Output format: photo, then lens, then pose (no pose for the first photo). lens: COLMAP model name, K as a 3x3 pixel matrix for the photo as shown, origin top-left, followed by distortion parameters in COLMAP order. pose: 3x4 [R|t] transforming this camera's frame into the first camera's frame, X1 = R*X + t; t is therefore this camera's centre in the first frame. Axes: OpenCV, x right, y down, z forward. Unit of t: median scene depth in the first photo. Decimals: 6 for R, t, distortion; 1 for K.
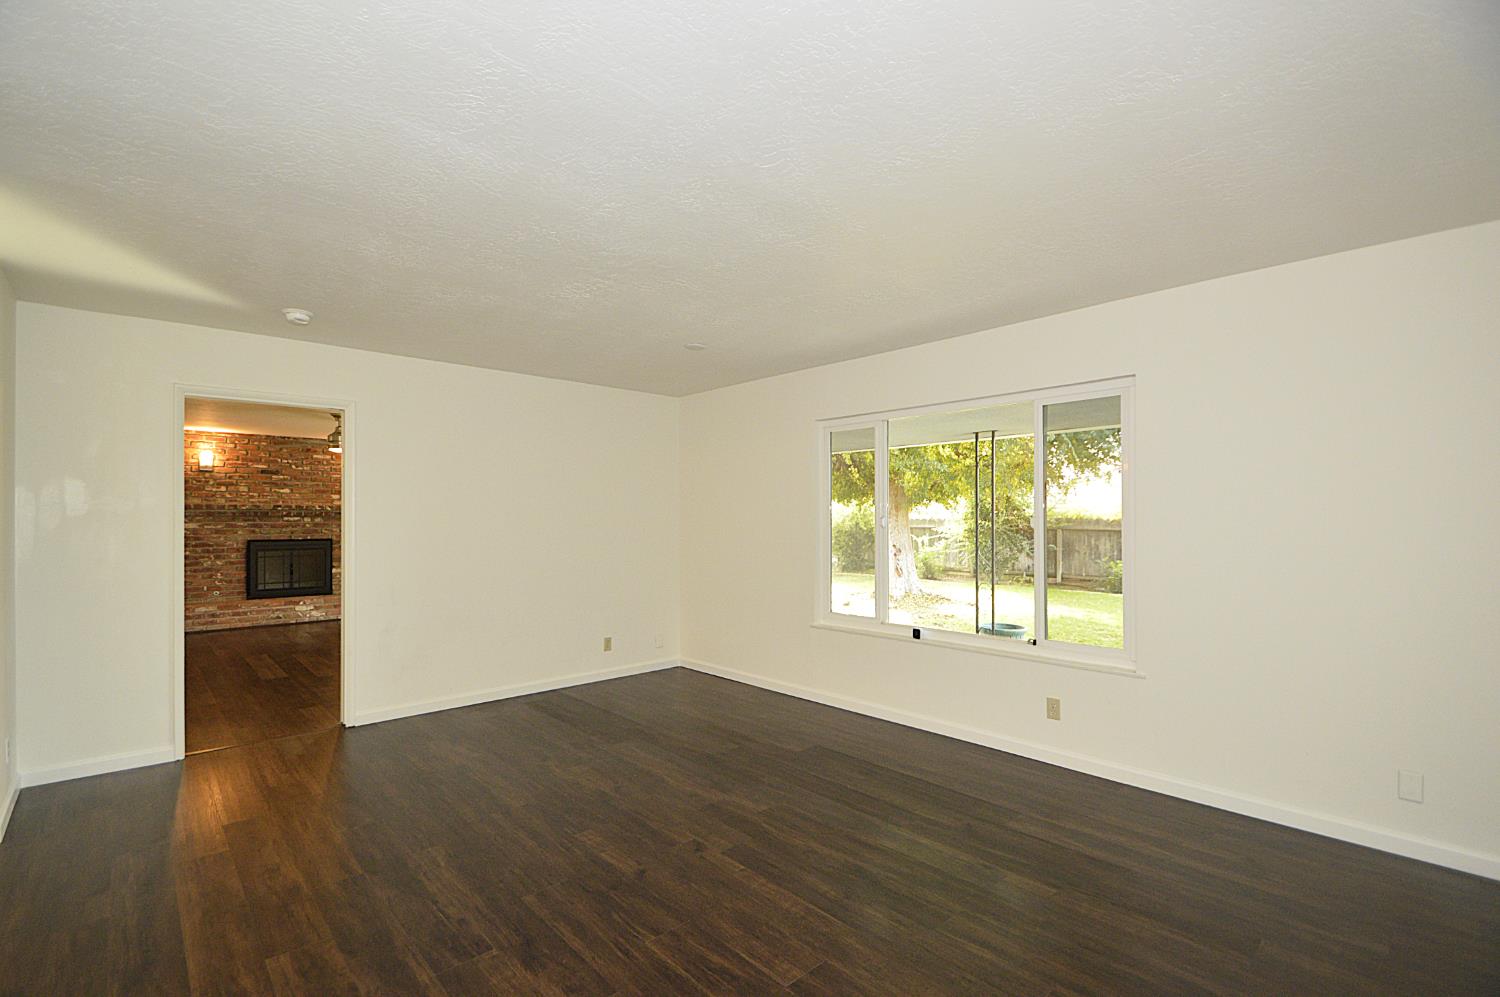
lens RADIAL K [[673.6, 0, 731.7], [0, 673.6, 519.5], [0, 0, 1]] dist [0.001654, -0.000249]
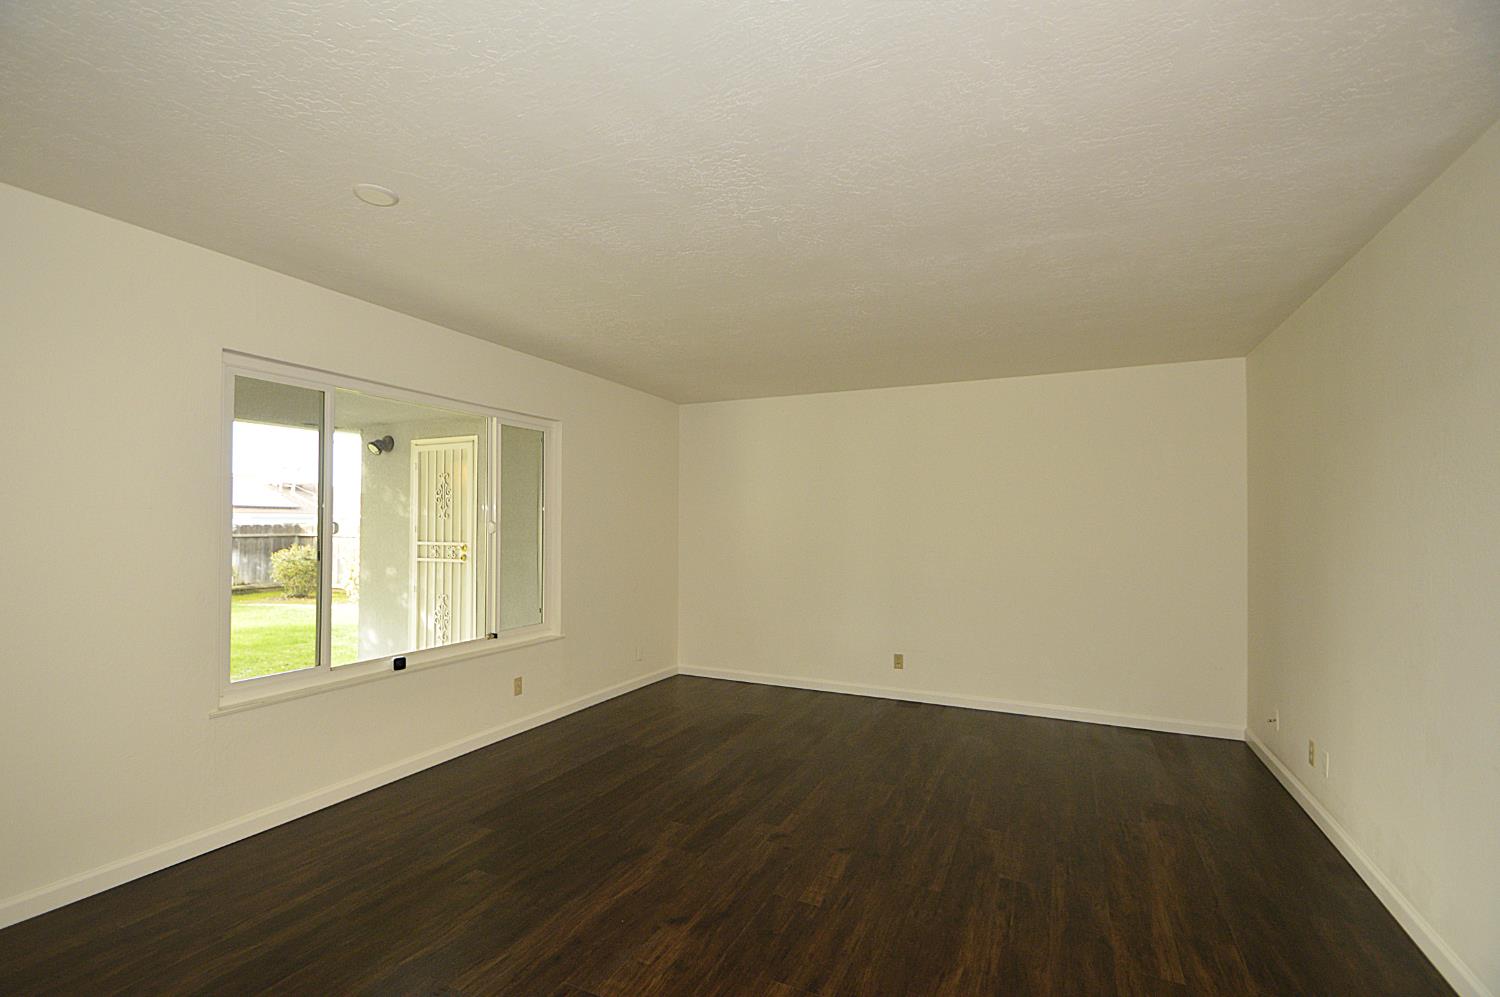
lens RADIAL K [[673.6, 0, 731.7], [0, 673.6, 519.5], [0, 0, 1]] dist [0.001654, -0.000249]
pose [[-0.371801, 0.004684, 0.928301, -0.695096], [-0.003345, 0.999974, -0.006385, -0.002696], [-0.928307, -0.005479, -0.371775, 1.012245]]
